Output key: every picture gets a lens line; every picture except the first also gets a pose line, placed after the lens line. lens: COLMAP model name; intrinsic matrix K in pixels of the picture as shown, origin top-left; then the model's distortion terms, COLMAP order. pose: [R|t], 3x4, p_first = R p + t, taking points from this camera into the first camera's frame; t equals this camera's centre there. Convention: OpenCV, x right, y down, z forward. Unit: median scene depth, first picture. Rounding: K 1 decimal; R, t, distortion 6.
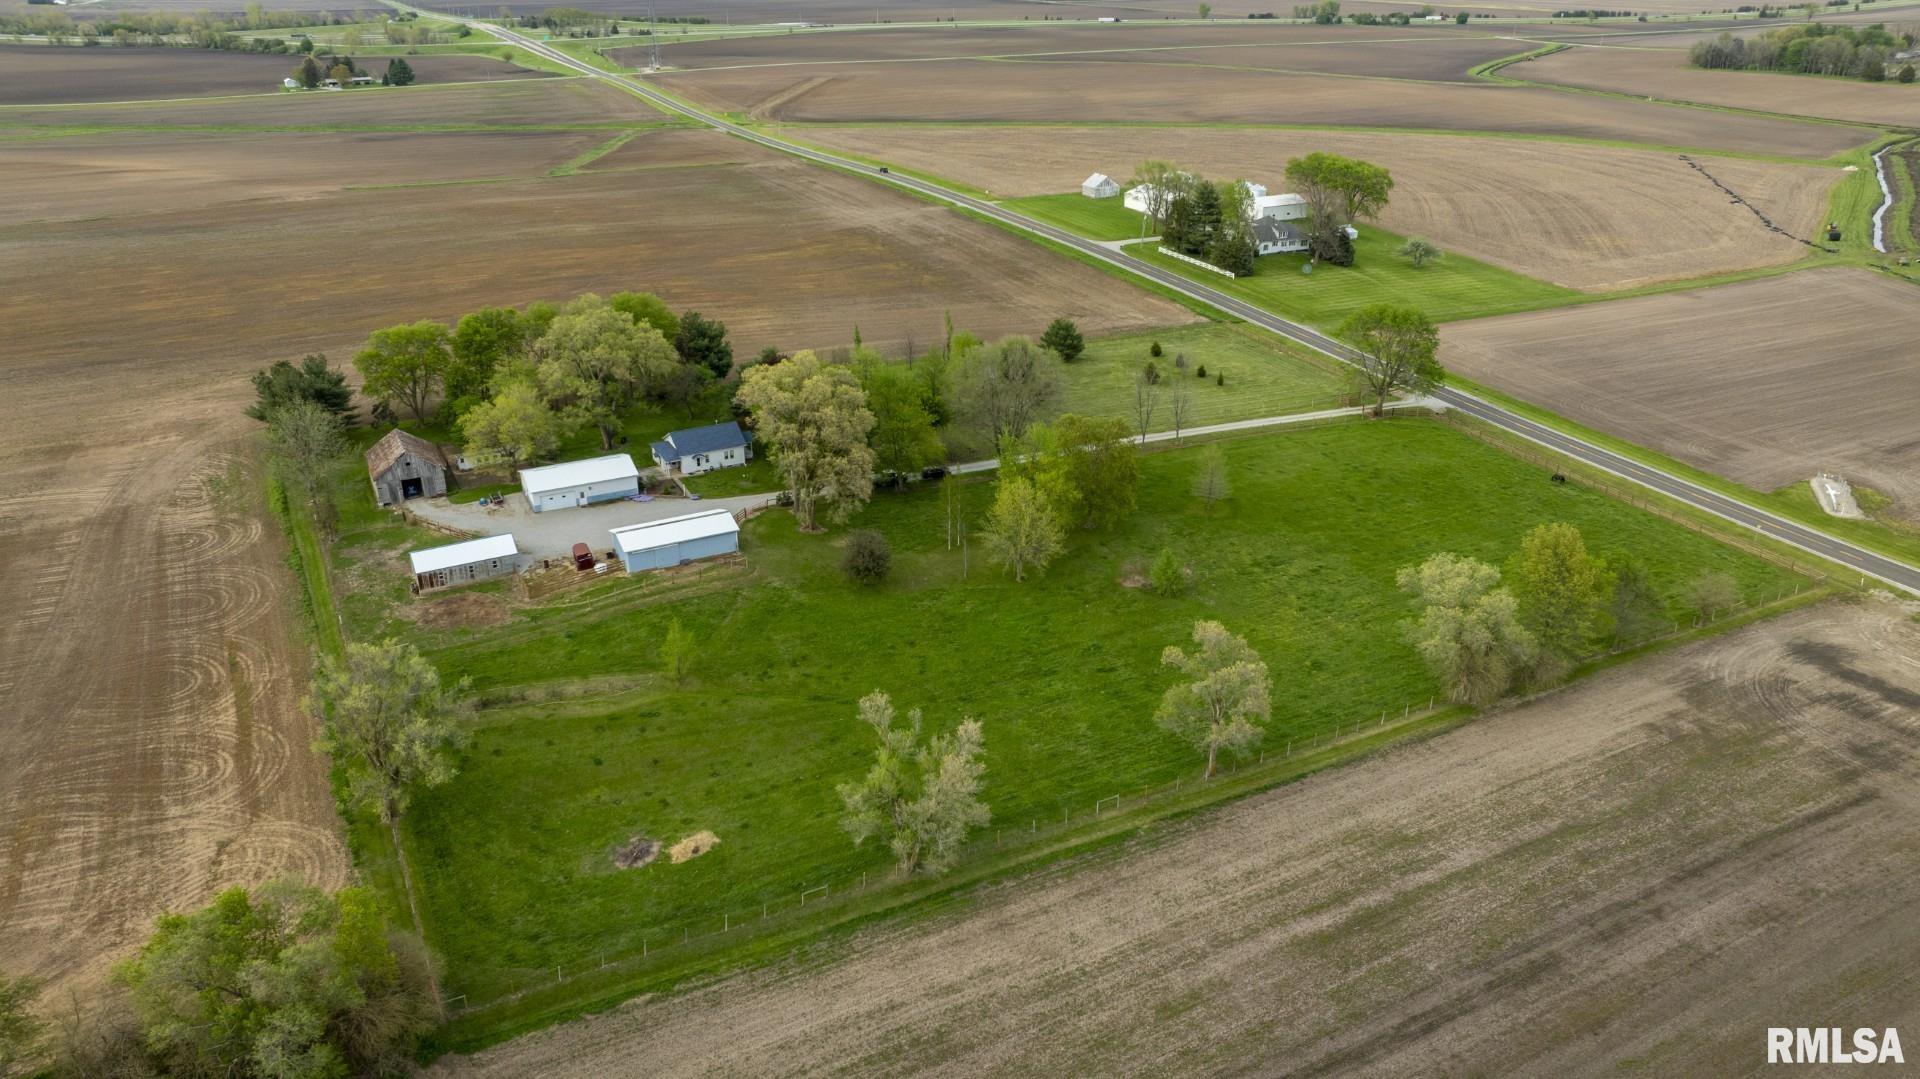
lens RADIAL K [[1349.5, 0, 968.7], [0, 1349.5, 540.0], [0, 0, 1]] dist [-0.015408, 0.001256]
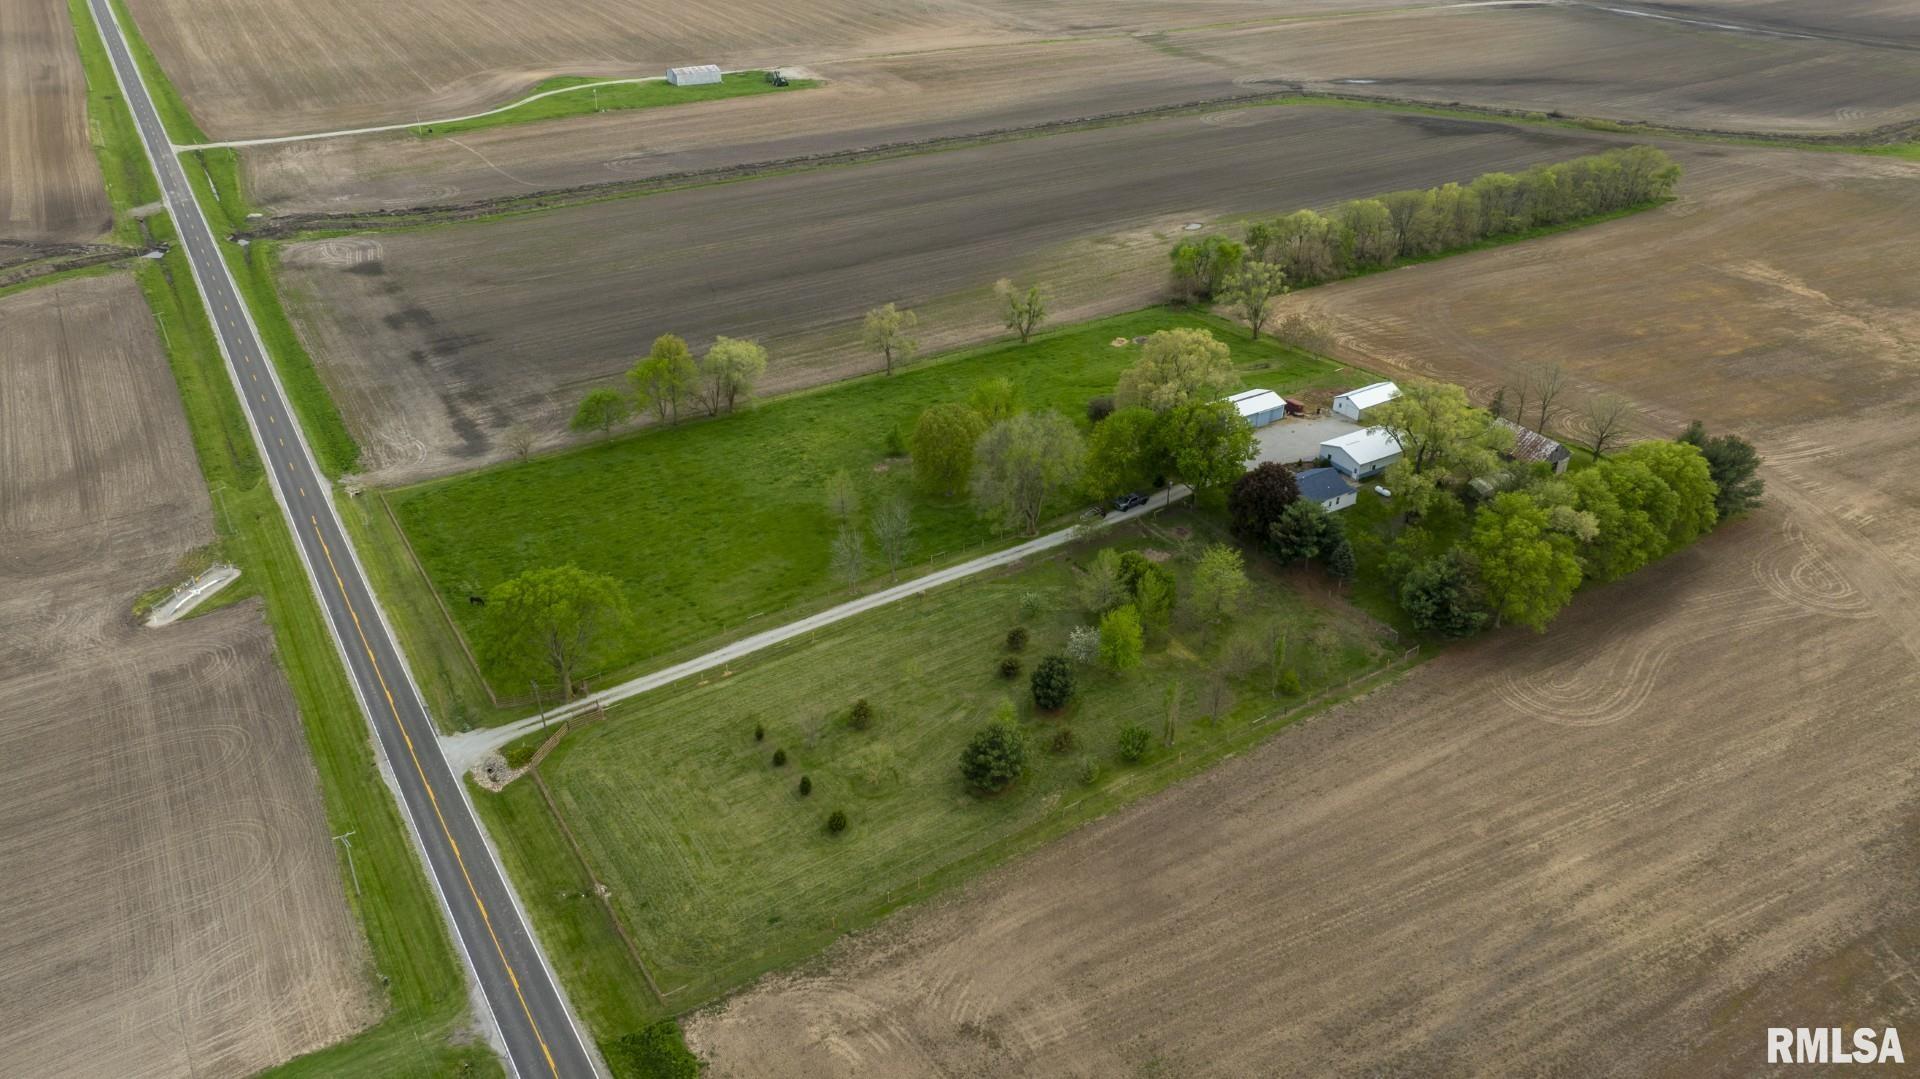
lens RADIAL K [[1350.9, 0, 967.1], [0, 1350.9, 540.7], [0, 0, 1]] dist [-0.029120, 0.028320]
pose [[-0.995787, 0.037426, -0.083706, 0.178788], [-0.045866, 0.587169, 0.808164, -0.966946], [0.079396, 0.808599, -0.582979, 1.749888]]
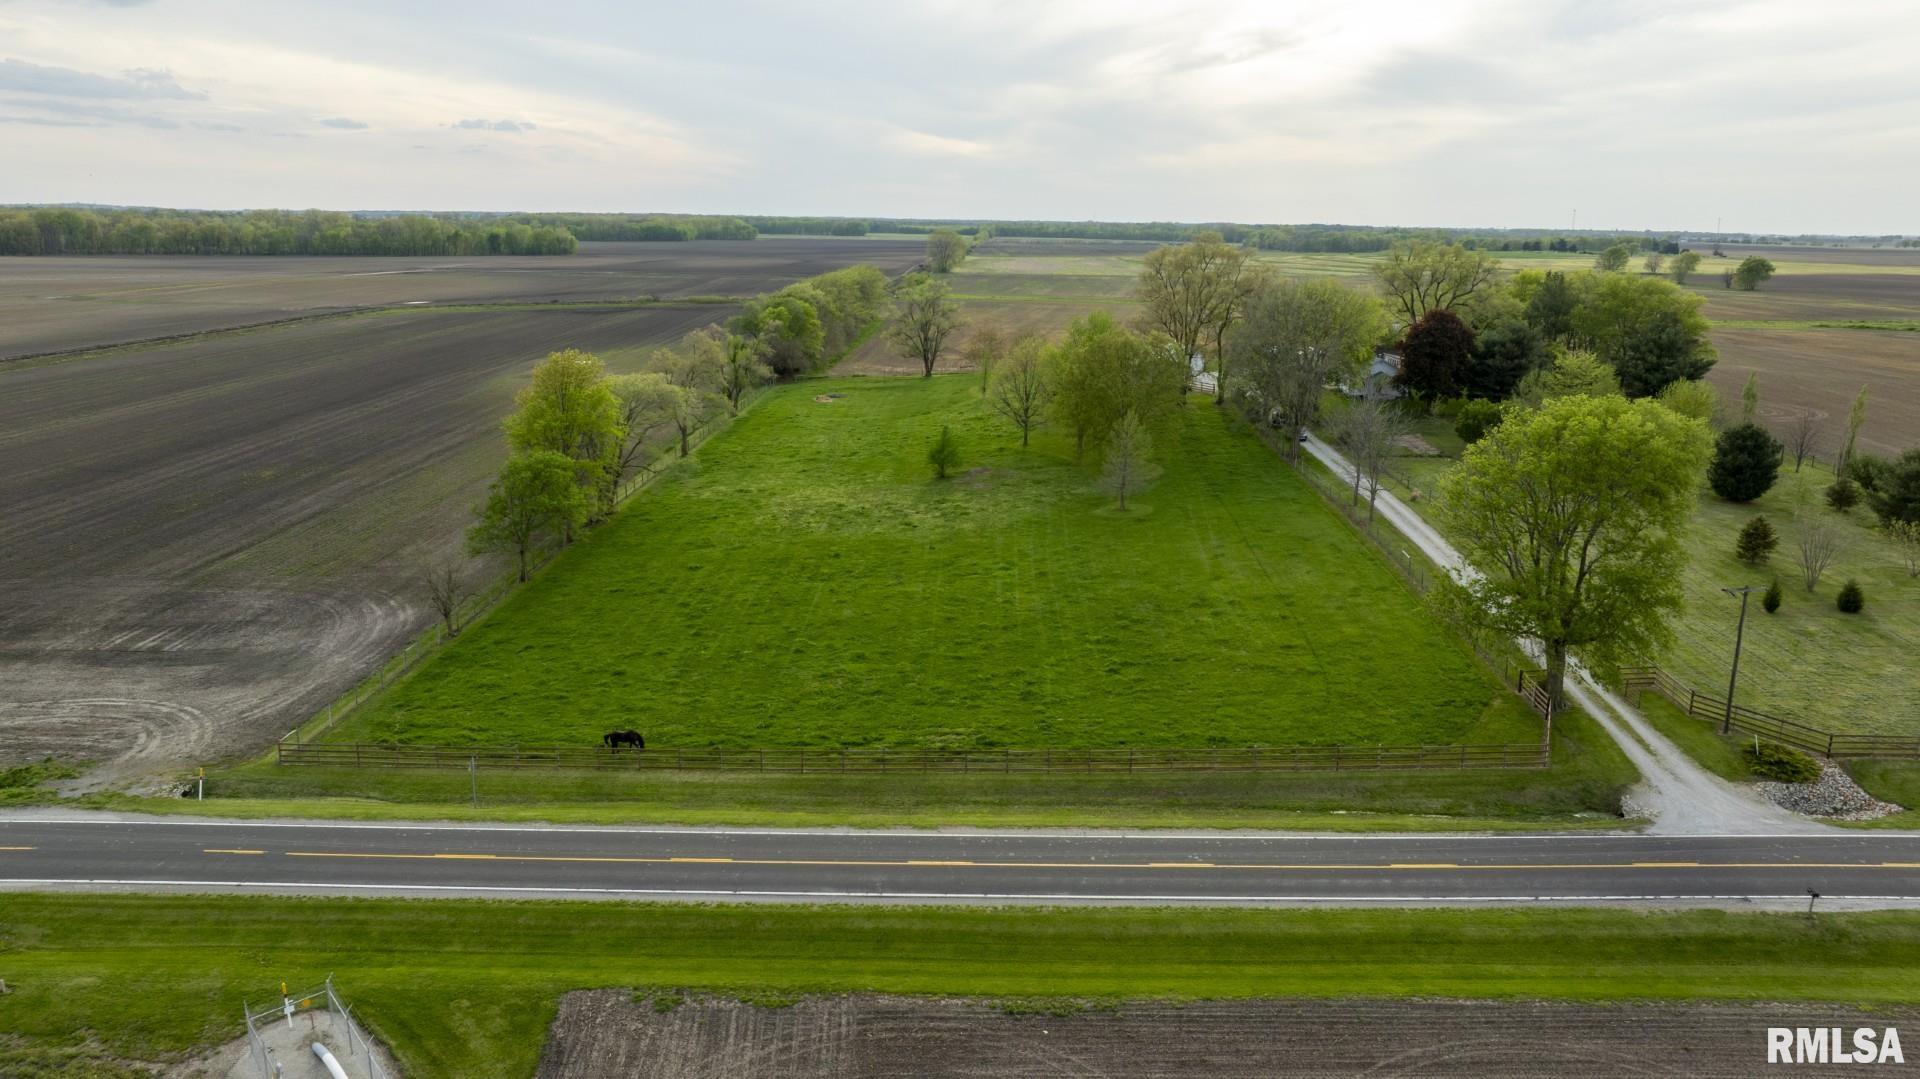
lens RADIAL K [[1350.7, 0, 974.4], [0, 1350.7, 542.8], [0, 0, 1]] dist [-0.038887, 0.044803]
pose [[-0.475203, 0.203623, -0.855991, 0.847968], [-0.368766, 0.837197, 0.403872, -0.272819], [0.798870, 0.507581, -0.322750, 1.224218]]
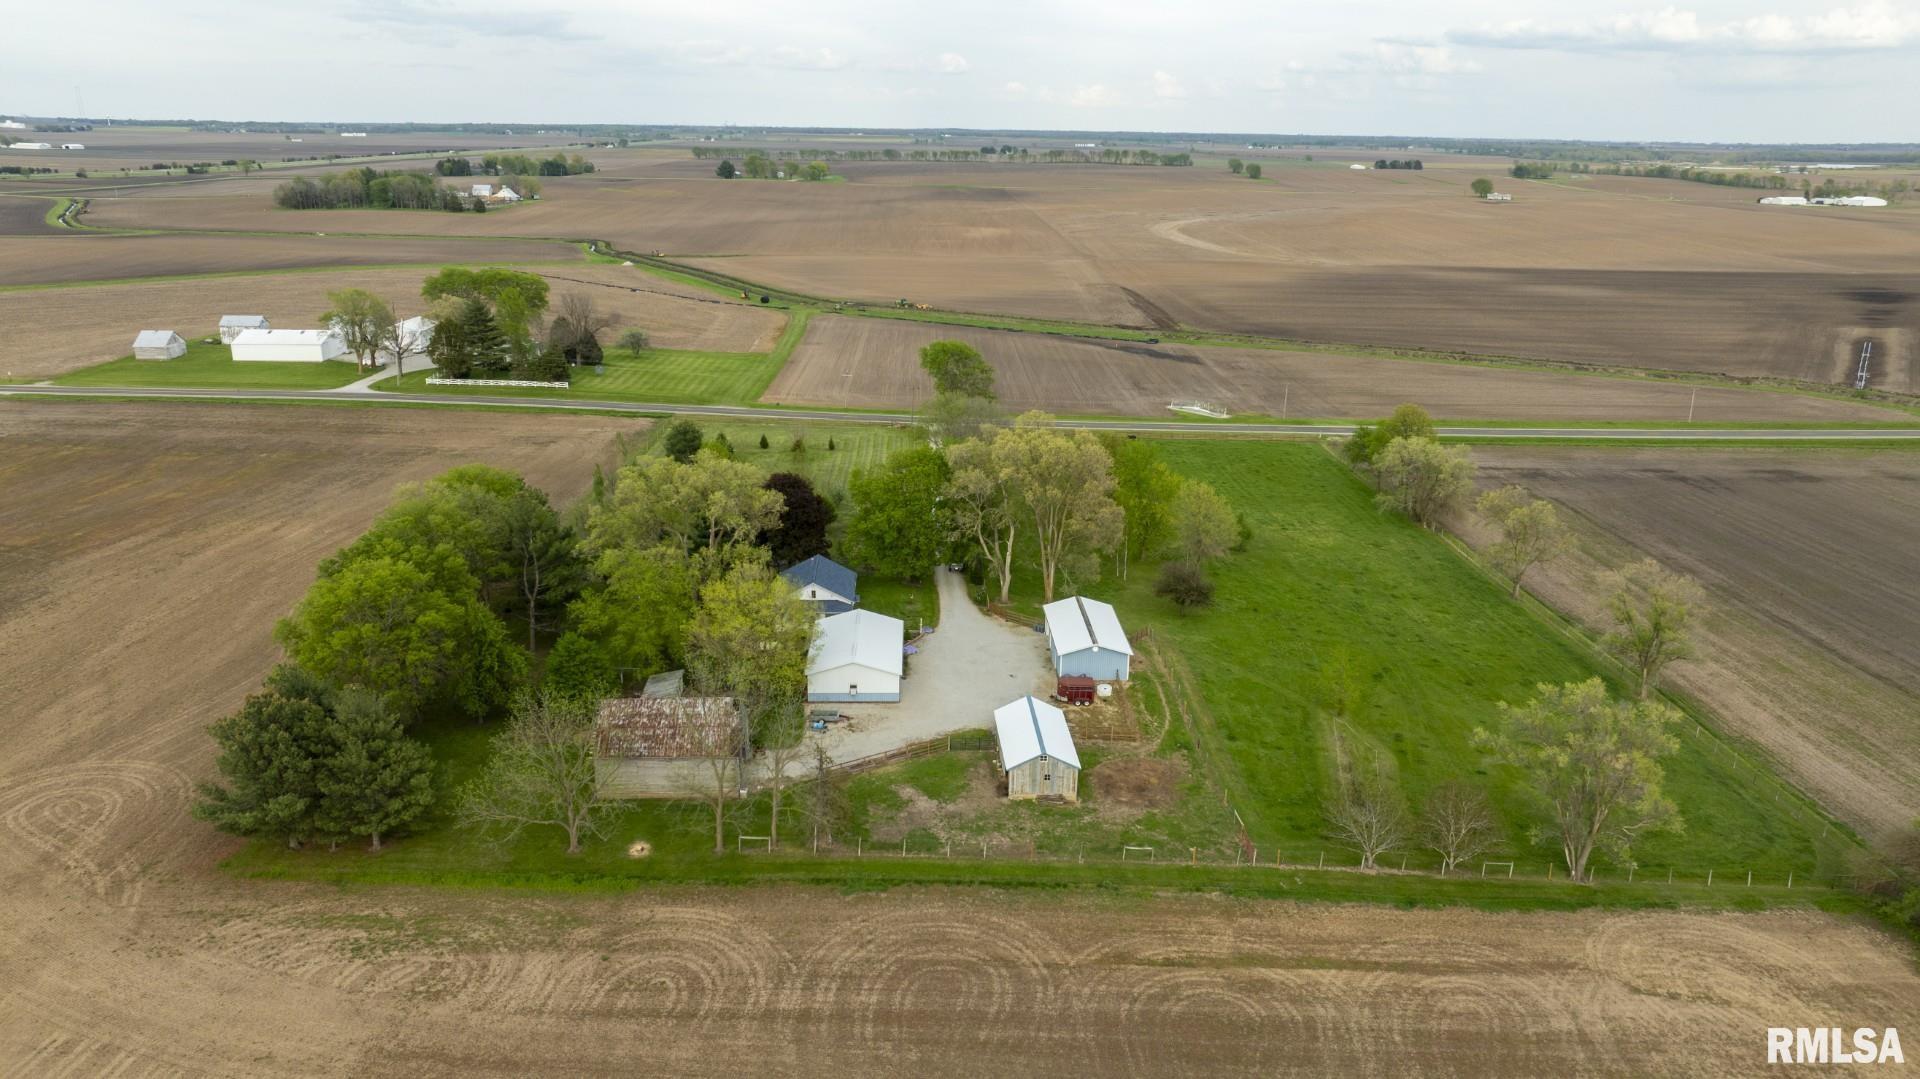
lens RADIAL K [[1350.9, 0, 967.1], [0, 1350.9, 540.7], [0, 0, 1]] dist [-0.029120, 0.028320]
pose [[0.425102, -0.255114, 0.868450, -0.884634], [0.351910, 0.930558, 0.101101, -0.155927], [-0.833935, 0.262638, 0.485359, 0.579140]]
